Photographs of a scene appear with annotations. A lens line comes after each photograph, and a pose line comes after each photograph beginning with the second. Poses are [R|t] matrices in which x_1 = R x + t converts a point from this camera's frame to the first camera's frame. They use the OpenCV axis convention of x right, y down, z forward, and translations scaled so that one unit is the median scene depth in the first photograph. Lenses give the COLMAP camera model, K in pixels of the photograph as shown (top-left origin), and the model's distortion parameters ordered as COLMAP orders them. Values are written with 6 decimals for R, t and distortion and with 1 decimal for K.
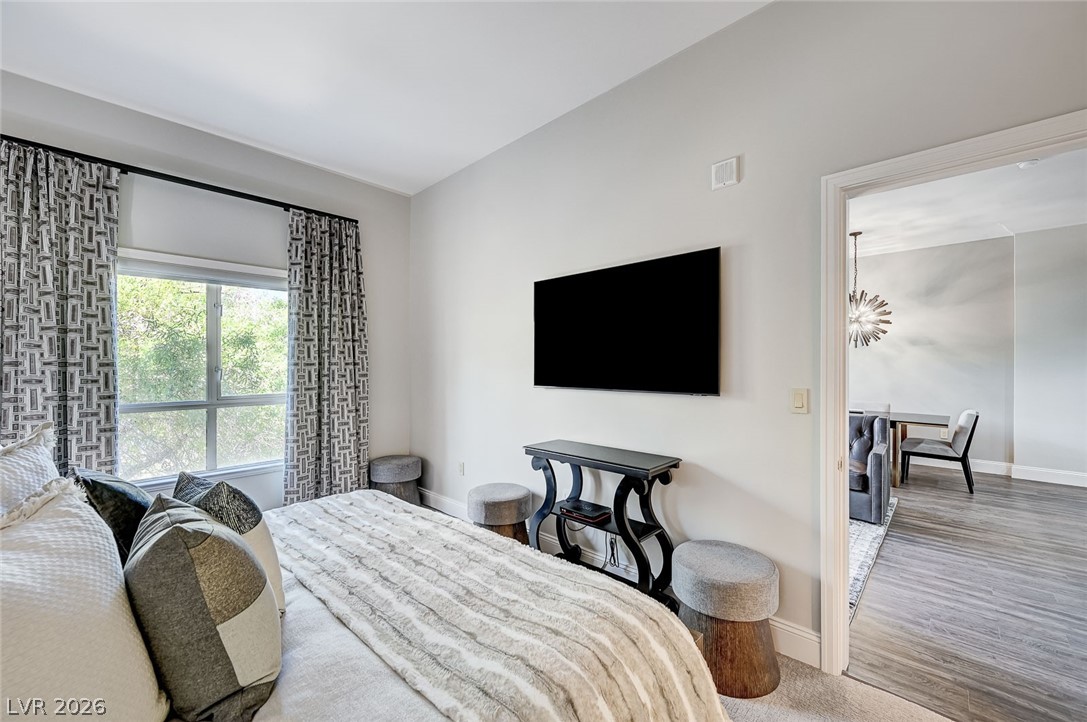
lens RADIAL K [[431.4, 0, 545.5], [0, 431.4, 365.0], [0, 0, 1]] dist [0.000452, 0.000422]
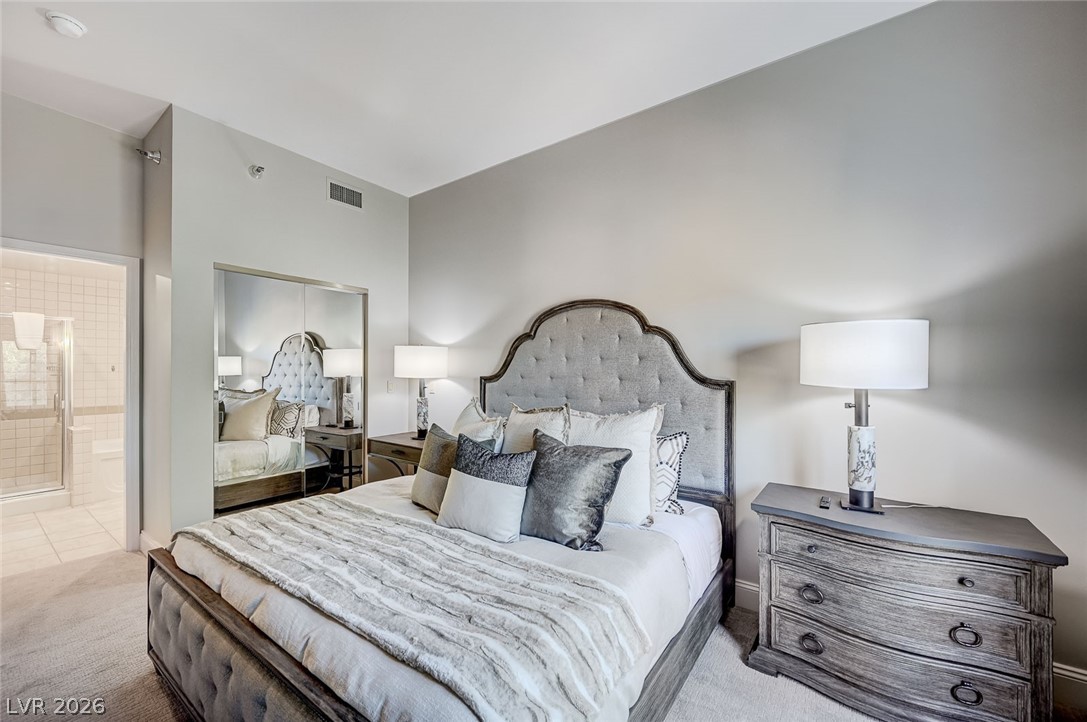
lens RADIAL K [[433.2, 0, 542.2], [0, 433.2, 368.0], [0, 0, 1]] dist [0.006105, -0.000149]
pose [[-0.992210, -0.003606, -0.124521, -0.295969], [-0.002804, 0.999974, -0.006613, -0.000532], [0.124542, -0.006213, -0.992195, 0.992874]]
